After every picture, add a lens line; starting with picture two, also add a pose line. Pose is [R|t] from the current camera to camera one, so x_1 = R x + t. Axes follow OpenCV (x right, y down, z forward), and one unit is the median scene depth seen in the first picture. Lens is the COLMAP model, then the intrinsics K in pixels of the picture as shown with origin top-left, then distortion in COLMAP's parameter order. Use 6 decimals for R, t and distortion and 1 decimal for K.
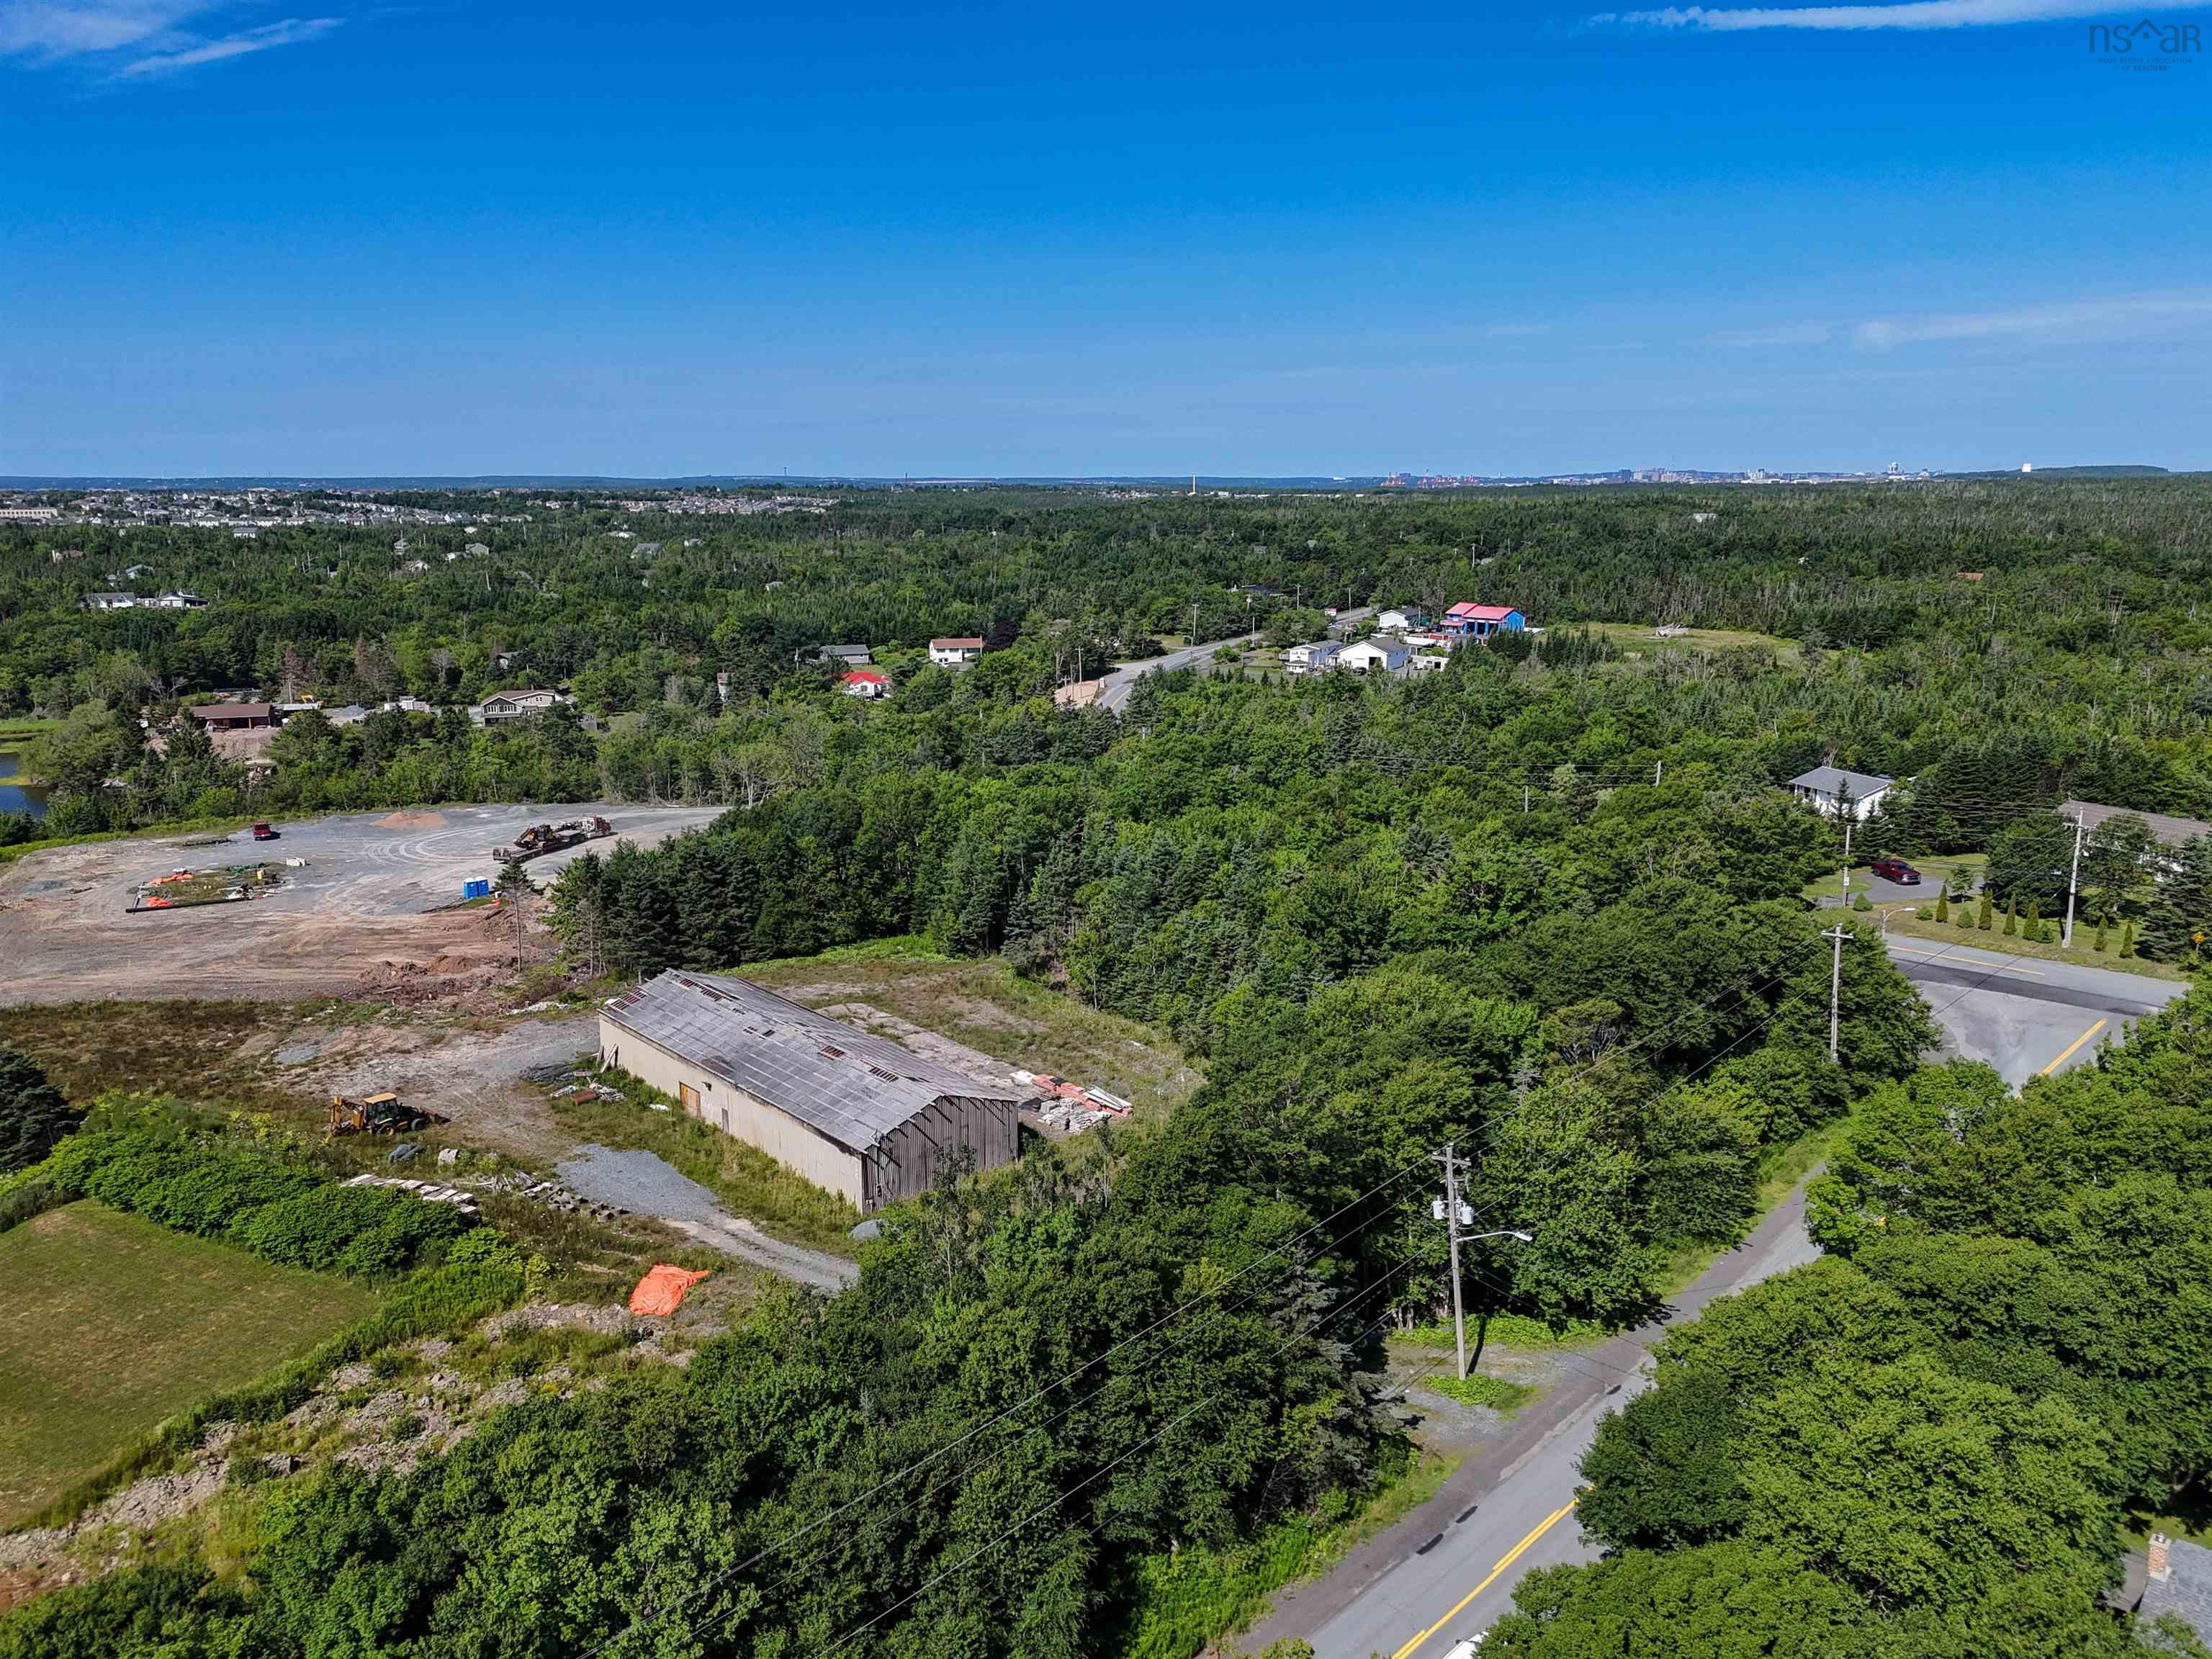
lens RADIAL K [[1620.8, 0, 1113.2], [0, 1620.8, 815.0], [0, 0, 1]] dist [0.063911, -0.051670]
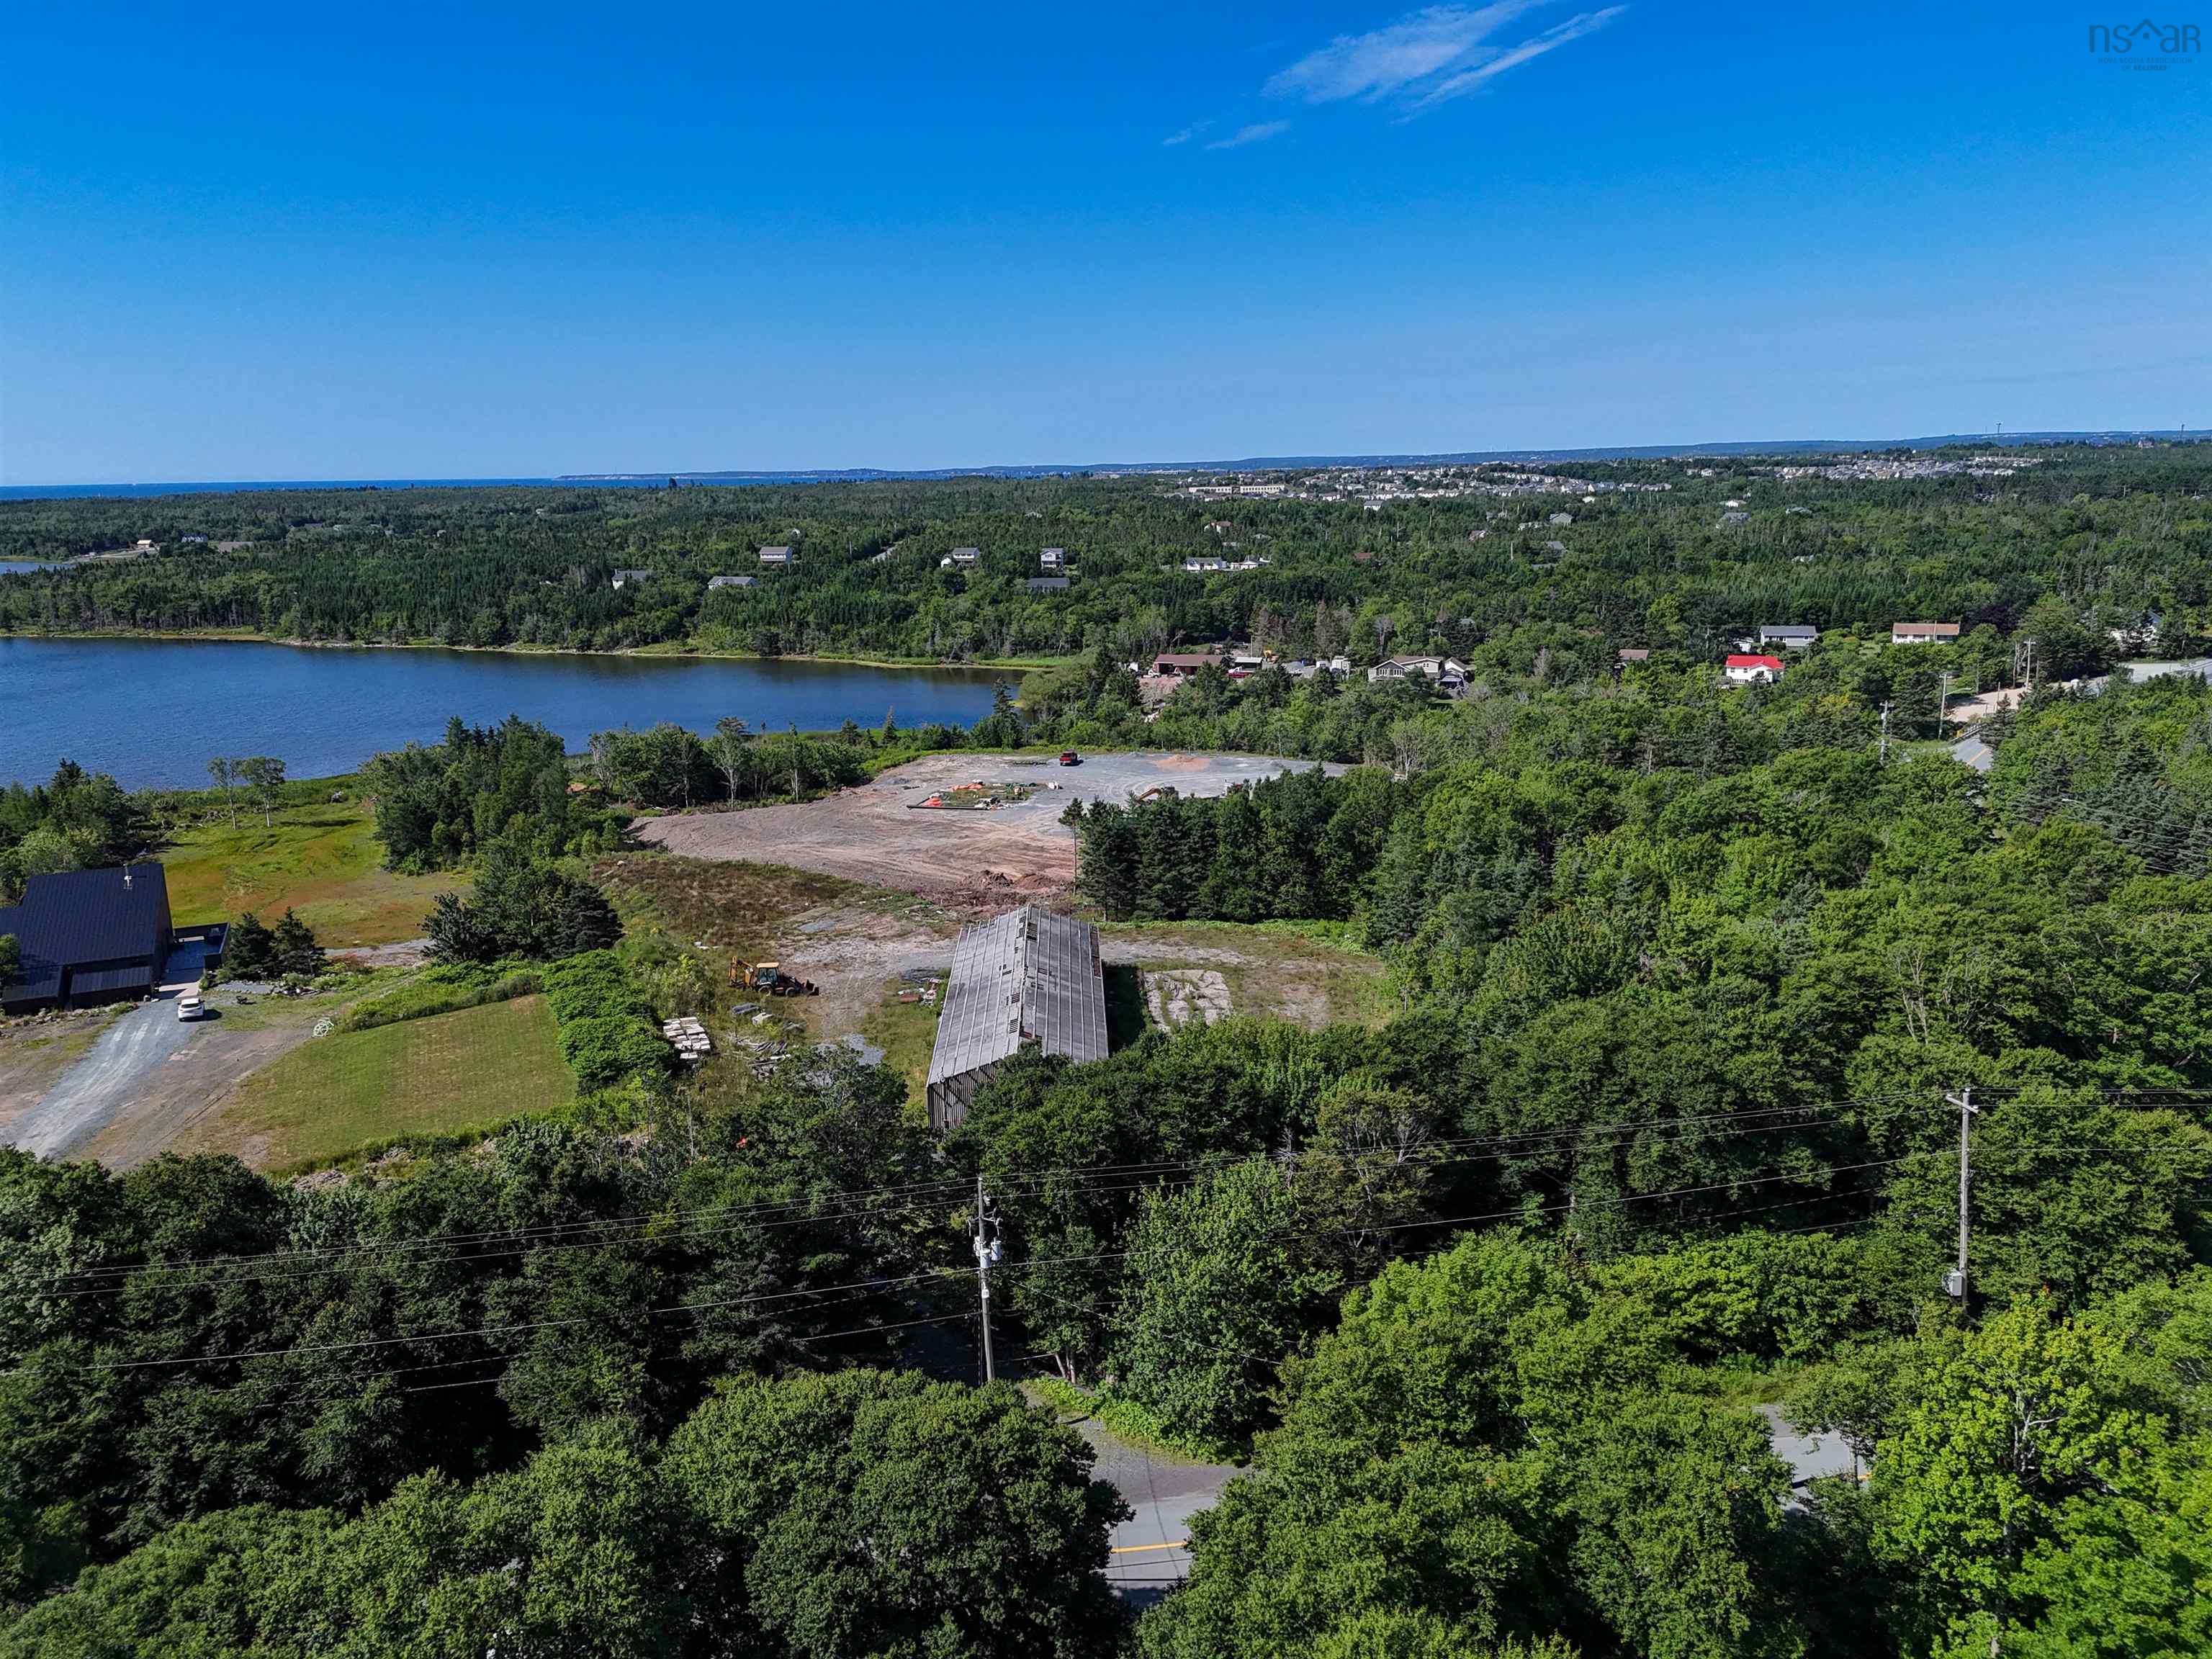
lens RADIAL K [[1620.8, 0, 1120.8], [0, 1620.8, 830.3], [0, 0, 1]] dist [0.063911, -0.051670]
pose [[0.765922, 0.127070, -0.630251, 0.473295], [-0.109183, 0.991743, 0.067267, -0.038547], [0.633595, 0.017292, 0.773472, 0.181598]]
